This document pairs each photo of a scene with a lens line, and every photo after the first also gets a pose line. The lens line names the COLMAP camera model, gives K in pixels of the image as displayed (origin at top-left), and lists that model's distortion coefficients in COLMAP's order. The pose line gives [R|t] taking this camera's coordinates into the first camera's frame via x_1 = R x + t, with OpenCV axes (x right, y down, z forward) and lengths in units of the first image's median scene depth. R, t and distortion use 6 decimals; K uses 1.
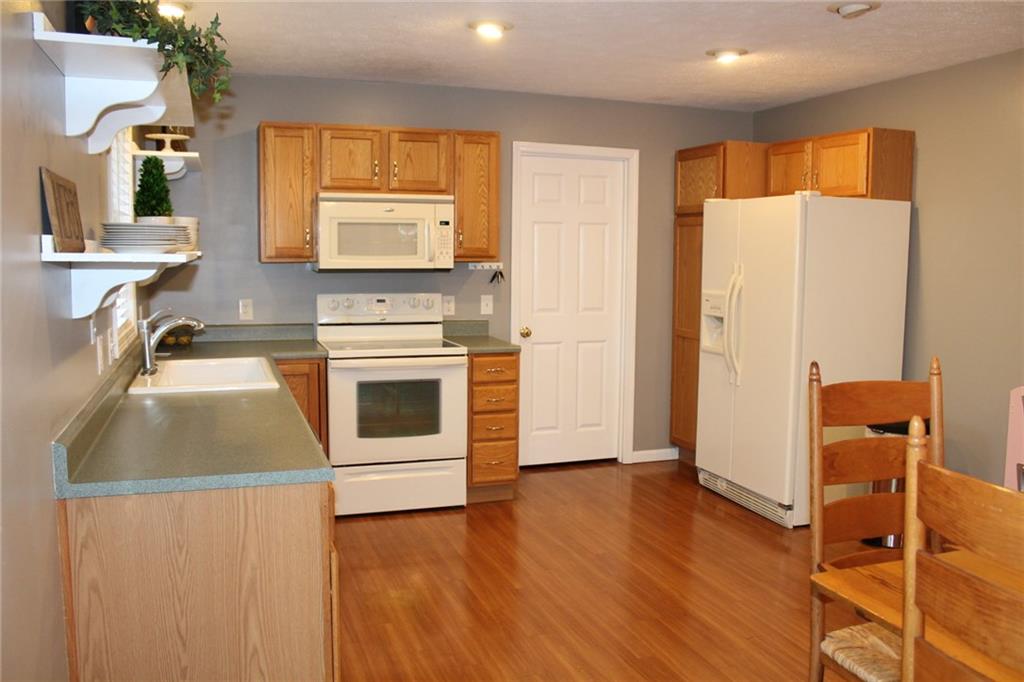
lens RADIAL K [[856.3, 0, 512.0], [0, 856.3, 341.0], [0, 0, 1]] dist [-0.158016, 0.171557]
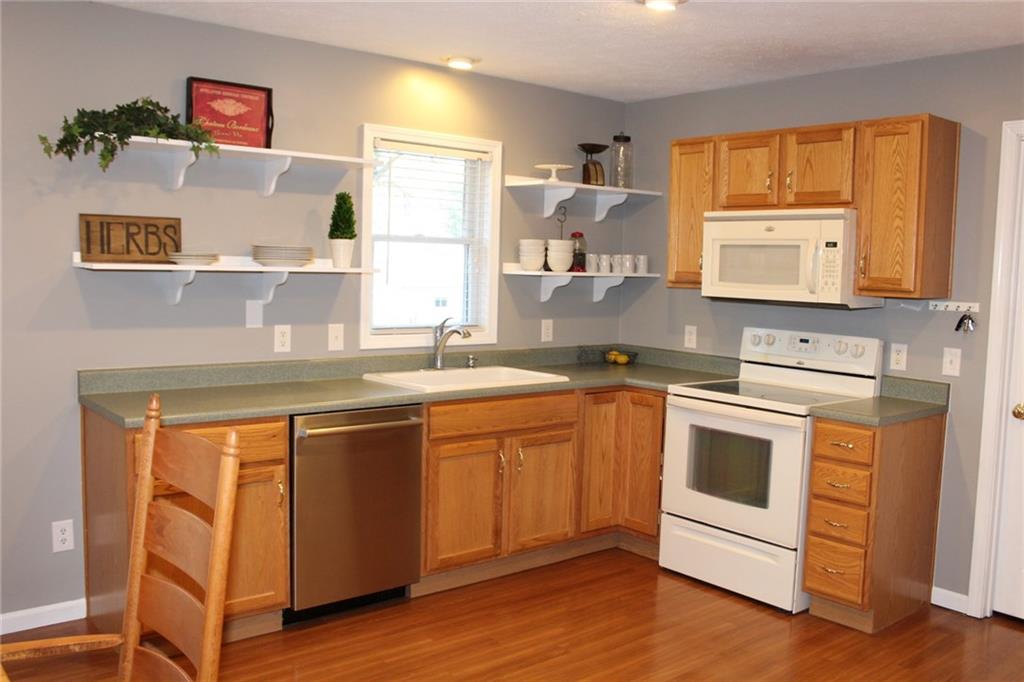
lens RADIAL K [[921.9, 0, 512.0], [0, 921.9, 341.0], [0, 0, 1]] dist [-0.080836, -0.005263]
pose [[0.354685, 0.078296, -0.931702, 0.594102], [-0.124164, 0.991606, 0.036063, -0.046156], [0.926705, 0.102893, 0.361430, 0.447243]]
